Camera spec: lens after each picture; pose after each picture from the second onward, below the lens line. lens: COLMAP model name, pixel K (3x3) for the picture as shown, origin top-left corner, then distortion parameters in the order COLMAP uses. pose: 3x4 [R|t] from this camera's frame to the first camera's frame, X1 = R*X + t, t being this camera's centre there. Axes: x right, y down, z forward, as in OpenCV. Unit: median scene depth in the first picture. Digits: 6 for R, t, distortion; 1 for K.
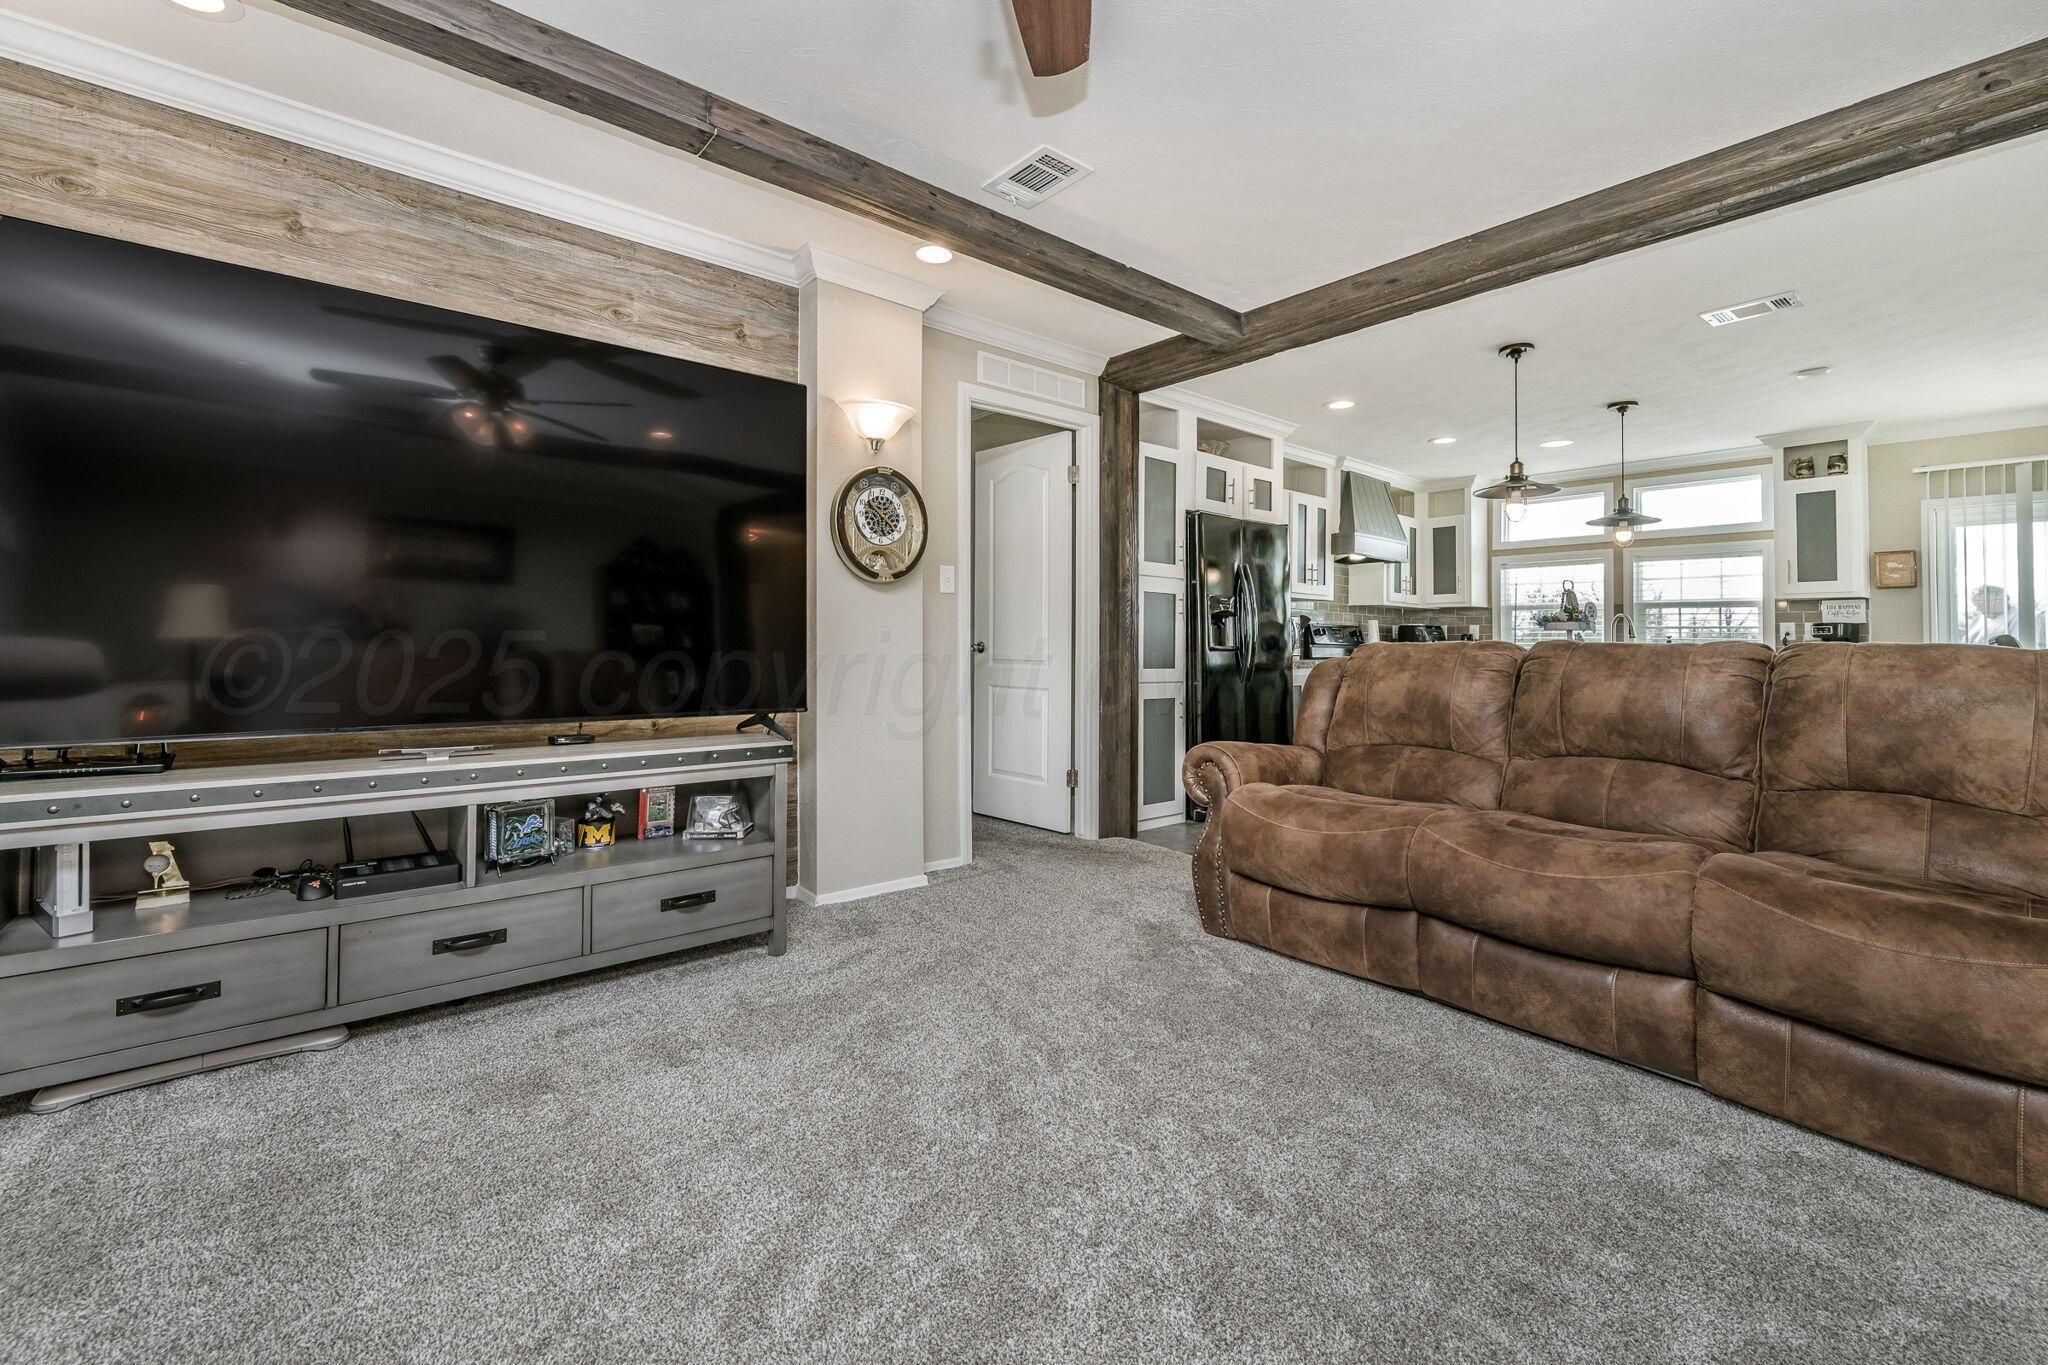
lens RADIAL K [[874.8, 0, 984.7], [0, 874.8, 633.2], [0, 0, 1]] dist [-0.000229, 0.000002]
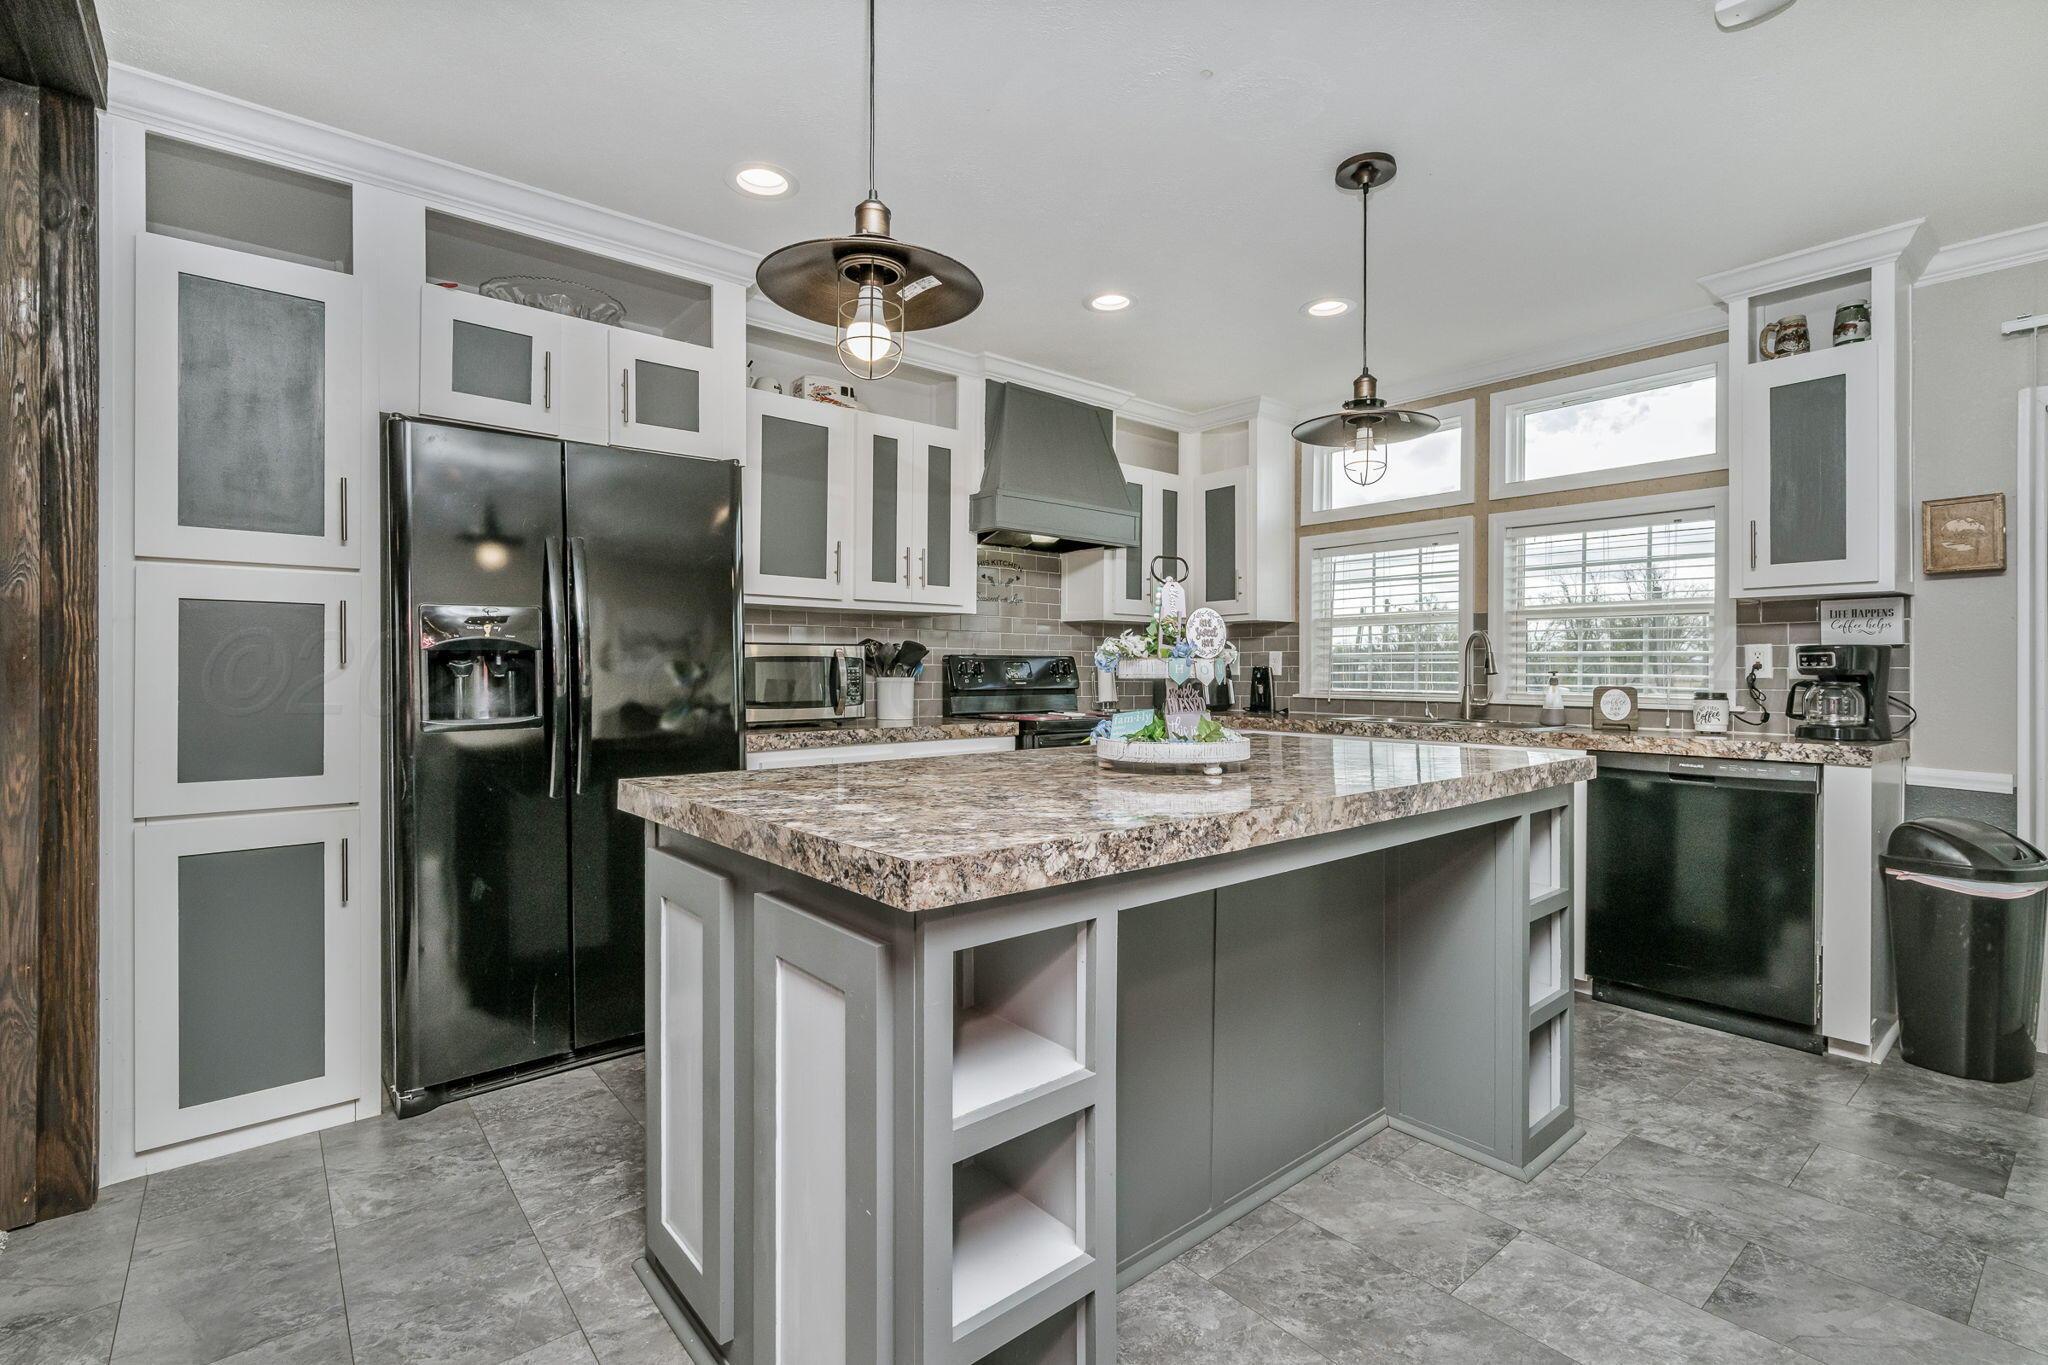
lens RADIAL K [[962.6, 0, 1024.0], [0, 962.6, 682.5], [0, 0, 1]] dist [0.013188, -0.000491]
pose [[0.999759, -0.014434, 0.016530, 0.488095], [0.013960, 0.999498, 0.028438, -0.012462], [-0.016933, -0.028200, 0.999459, 0.445825]]
